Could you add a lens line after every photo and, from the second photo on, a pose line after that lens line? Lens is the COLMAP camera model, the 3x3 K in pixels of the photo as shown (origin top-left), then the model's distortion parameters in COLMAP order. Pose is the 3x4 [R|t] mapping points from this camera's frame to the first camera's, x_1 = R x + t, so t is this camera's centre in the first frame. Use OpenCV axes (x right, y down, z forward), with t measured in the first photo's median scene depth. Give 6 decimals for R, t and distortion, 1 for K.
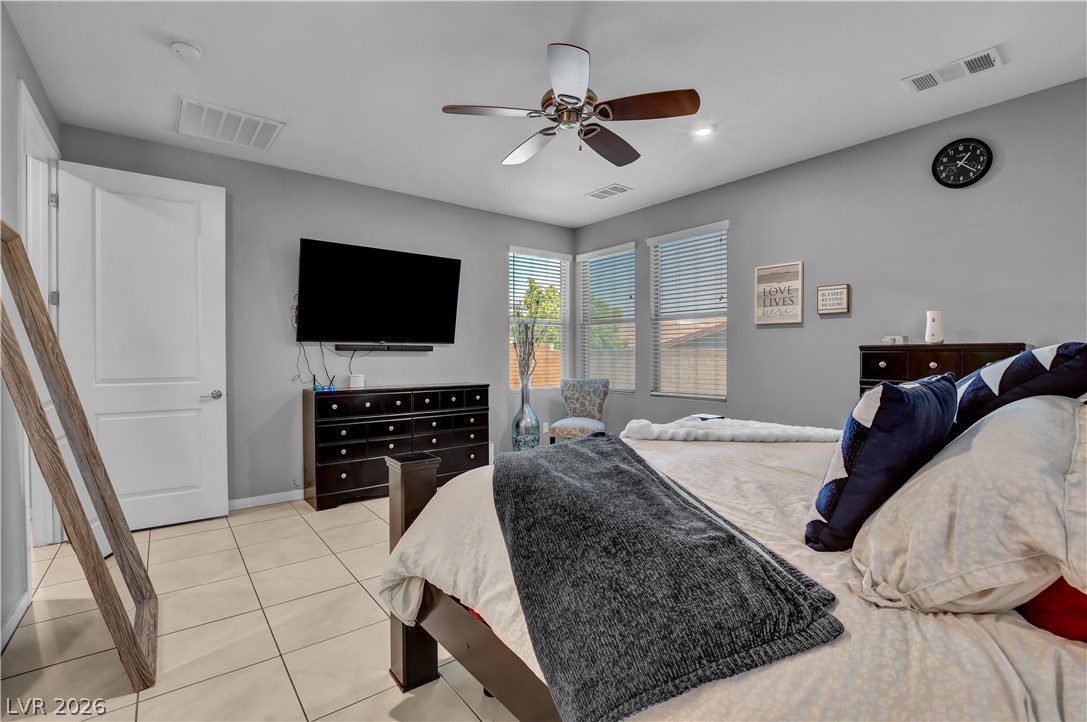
lens RADIAL K [[480.7, 0, 540.9], [0, 480.7, 359.4], [0, 0, 1]] dist [-0.034302, 0.003273]
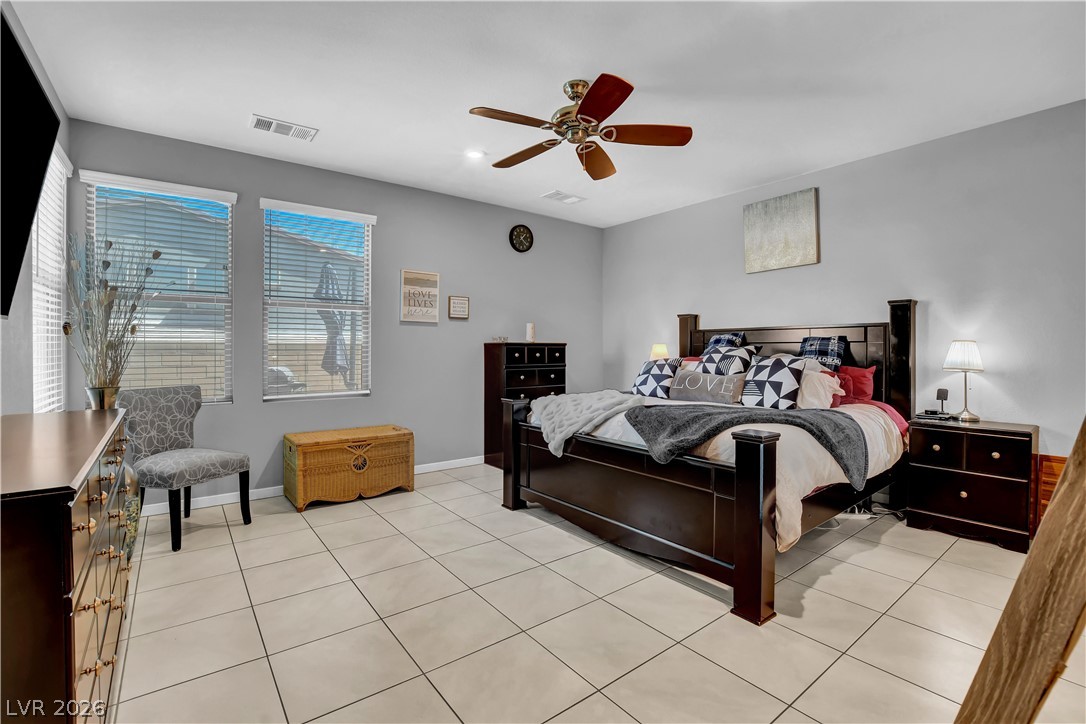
lens RADIAL K [[480.3, 0, 538.4], [0, 480.3, 356.7], [0, 0, 1]] dist [-0.034302, 0.003273]
pose [[0.014826, -0.004704, 0.999879, -0.661505], [0.017607, 0.999835, 0.004442, 0.009802], [-0.999735, 0.017539, 0.014907, 0.682972]]
